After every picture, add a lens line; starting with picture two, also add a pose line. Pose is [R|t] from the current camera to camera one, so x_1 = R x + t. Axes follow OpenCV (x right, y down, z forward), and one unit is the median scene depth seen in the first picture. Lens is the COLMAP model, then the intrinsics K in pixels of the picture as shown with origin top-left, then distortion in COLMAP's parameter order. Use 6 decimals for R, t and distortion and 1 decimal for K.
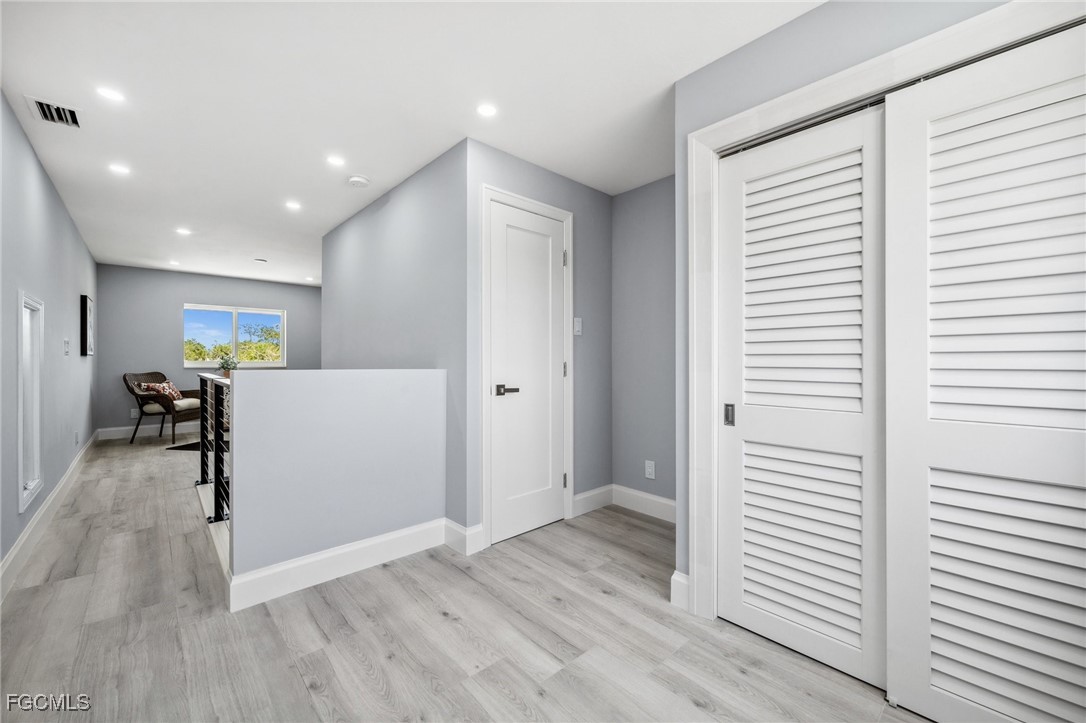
lens RADIAL K [[428.2, 0, 543.4], [0, 428.2, 359.2], [0, 0, 1]] dist [-0.003093, -0.000155]
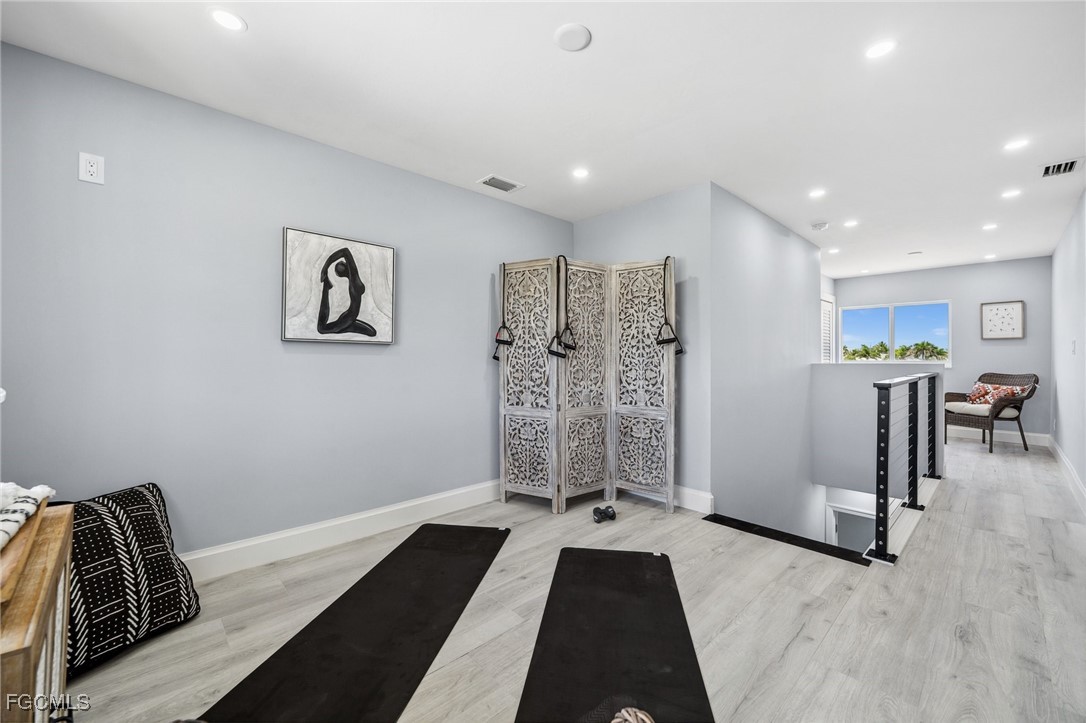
lens RADIAL K [[428.2, 0, 543.4], [0, 428.2, 358.8], [0, 0, 1]] dist [-0.003093, -0.000155]
pose [[-0.005048, 0.000433, 0.999987, -1.862064], [-0.004029, 0.999992, -0.000454, 0.006057], [-0.999979, -0.004031, -0.005046, 1.973243]]
